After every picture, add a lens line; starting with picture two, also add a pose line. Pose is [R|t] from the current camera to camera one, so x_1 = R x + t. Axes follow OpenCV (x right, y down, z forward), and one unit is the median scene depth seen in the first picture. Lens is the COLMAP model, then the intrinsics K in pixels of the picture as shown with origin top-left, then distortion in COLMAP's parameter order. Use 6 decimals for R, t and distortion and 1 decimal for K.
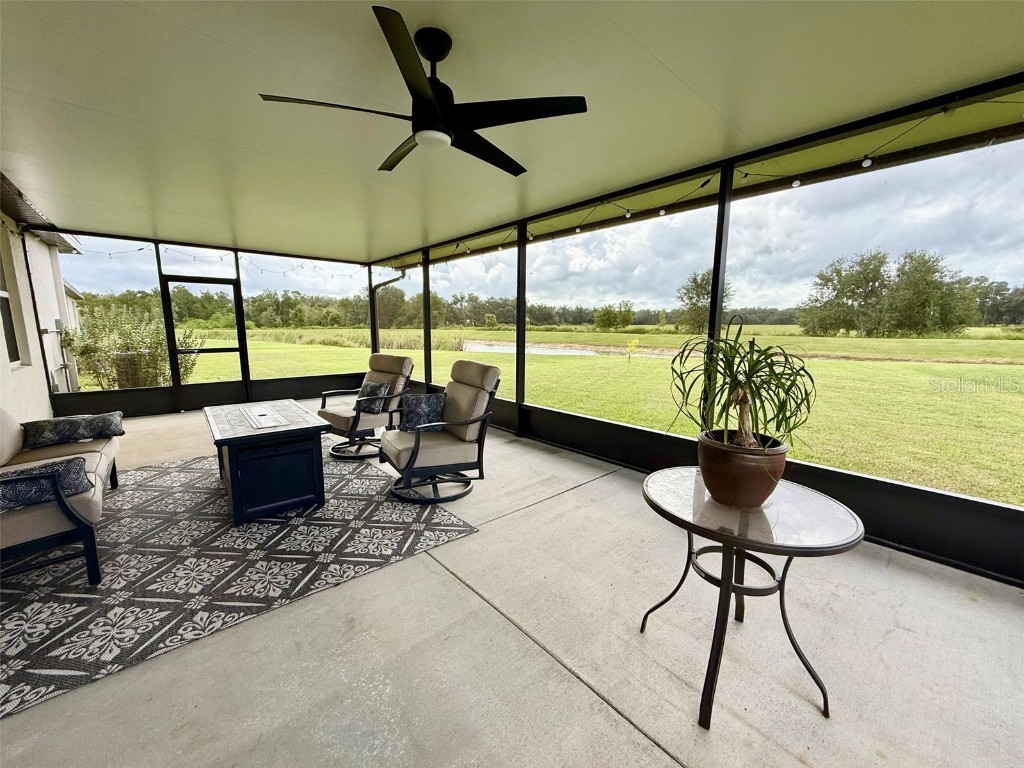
lens RADIAL K [[408.4, 0, 511.5], [0, 408.4, 384.9], [0, 0, 1]] dist [0.000367, -0.000033]
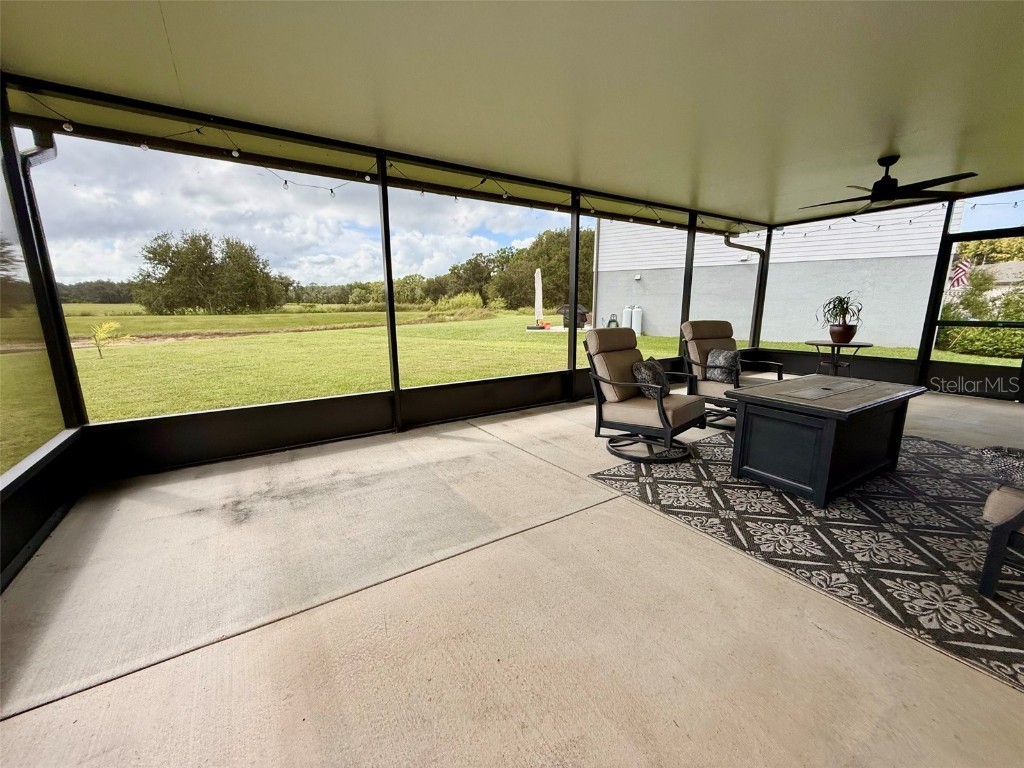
lens RADIAL K [[408.4, 0, 511.3], [0, 408.4, 386.1], [0, 0, 1]] dist [0.000367, -0.000033]
pose [[0.141469, -0.197210, 0.970100, -0.141215], [0.147577, 0.973207, 0.176320, -0.013694], [-0.978881, 0.118221, 0.166782, 0.128562]]
